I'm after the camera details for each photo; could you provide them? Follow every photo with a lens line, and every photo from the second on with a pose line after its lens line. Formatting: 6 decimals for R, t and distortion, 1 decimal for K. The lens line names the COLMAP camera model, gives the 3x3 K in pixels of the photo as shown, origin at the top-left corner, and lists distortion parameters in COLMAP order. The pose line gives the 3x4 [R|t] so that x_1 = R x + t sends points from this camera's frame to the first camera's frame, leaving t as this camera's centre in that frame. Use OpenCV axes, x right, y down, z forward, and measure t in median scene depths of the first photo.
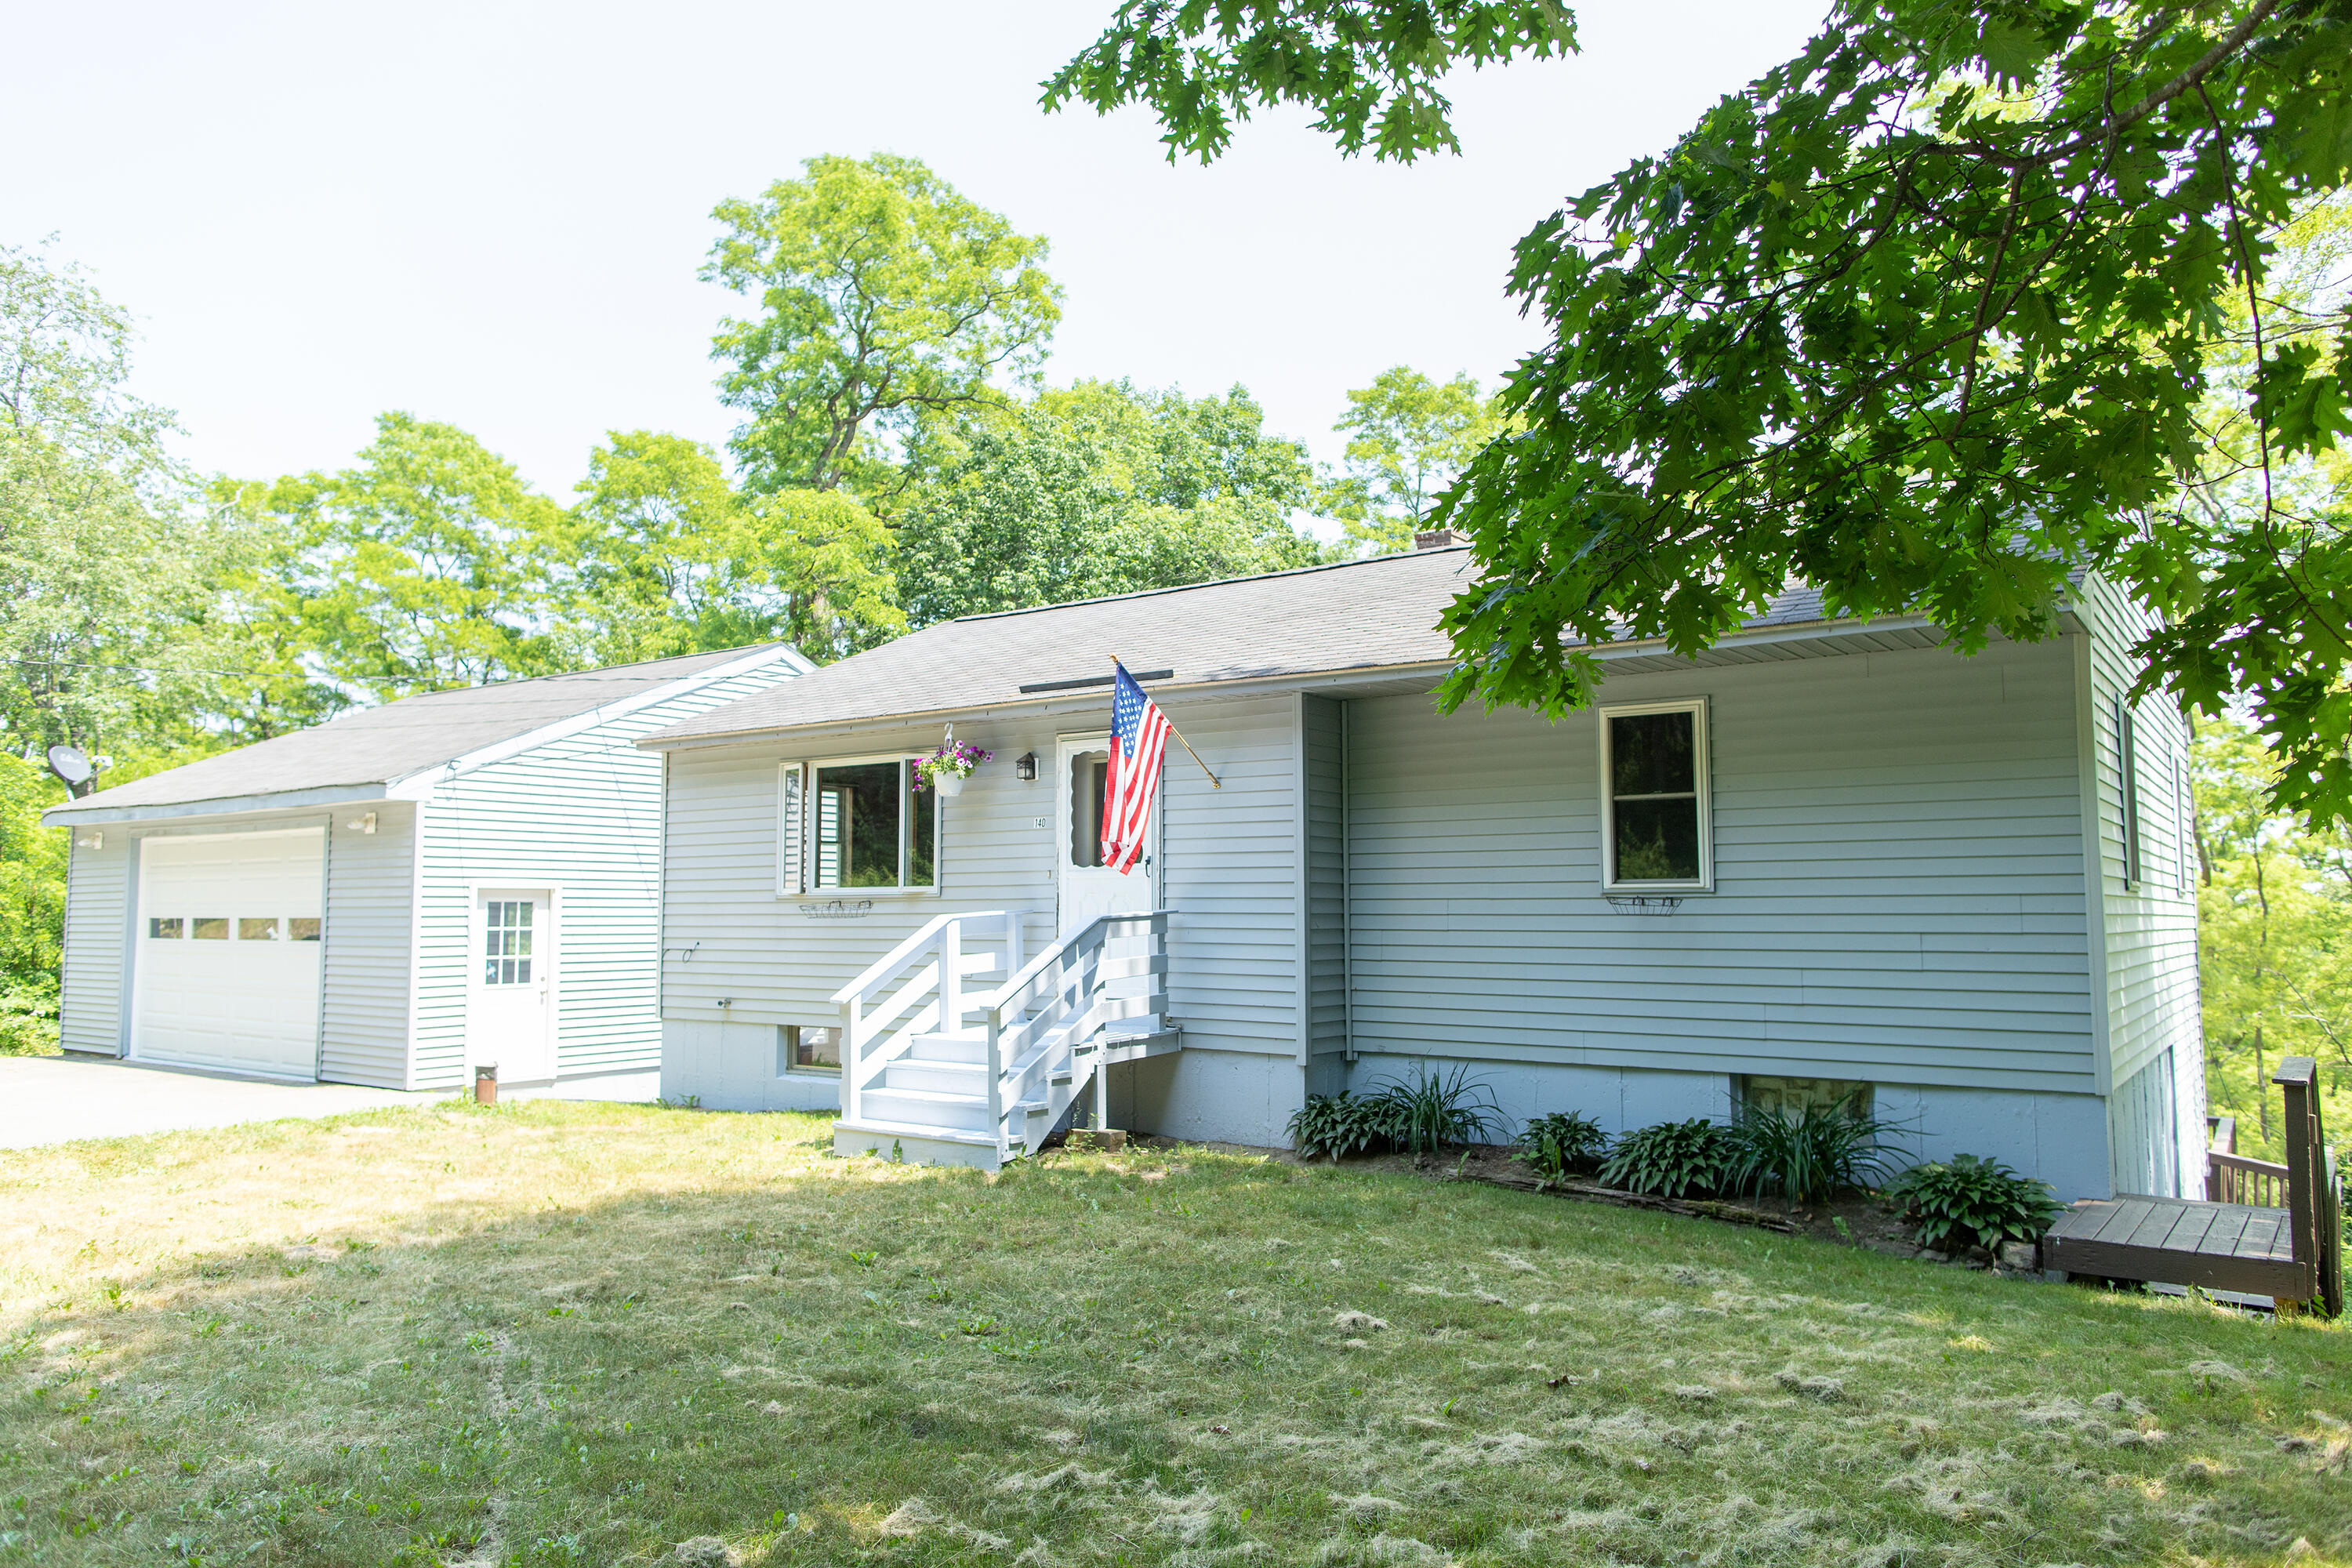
lens RADIAL K [[1584.3, 0, 1176.0], [0, 1584.3, 784.0], [0, 0, 1]] dist [0.010338, 0.000827]
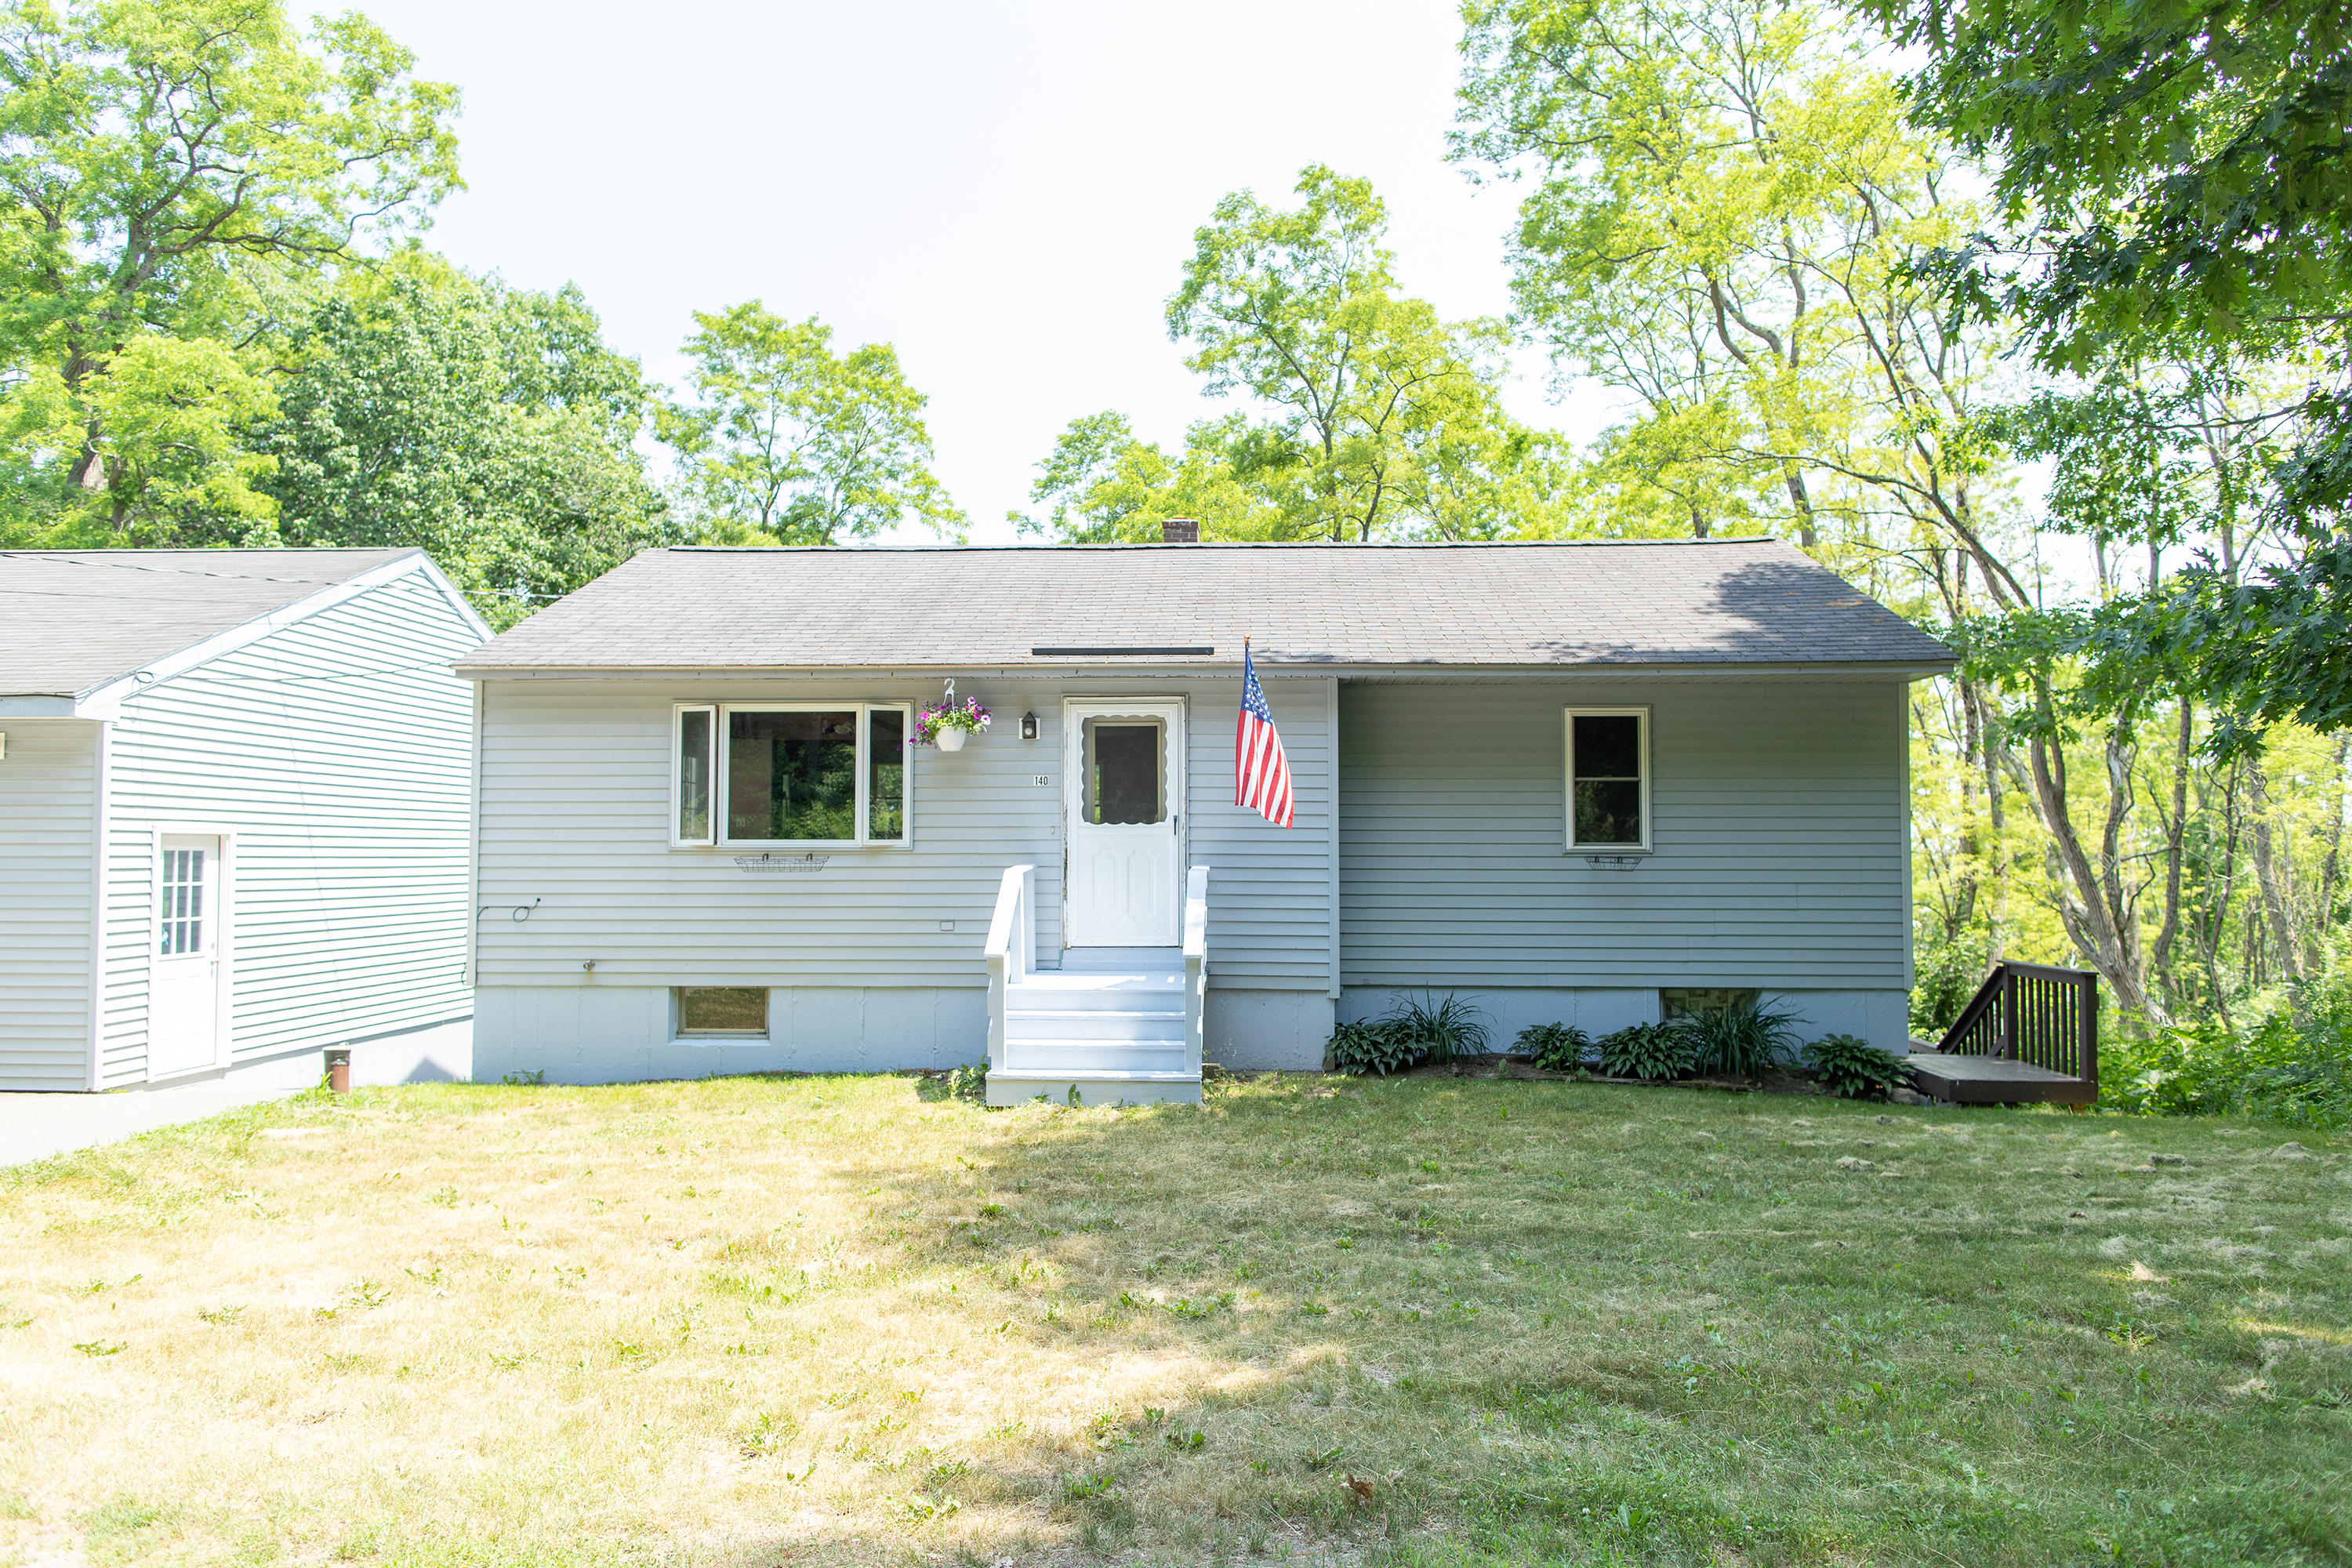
lens RADIAL K [[1584.3, 0, 1176.0], [0, 1584.3, 784.0], [0, 0, 1]] dist [0.010338, 0.000827]
pose [[0.841259, 0.027110, 0.539953, -0.608948], [-0.046807, 0.998644, 0.022785, -0.001285], [-0.538603, -0.044441, 0.841387, 0.080985]]
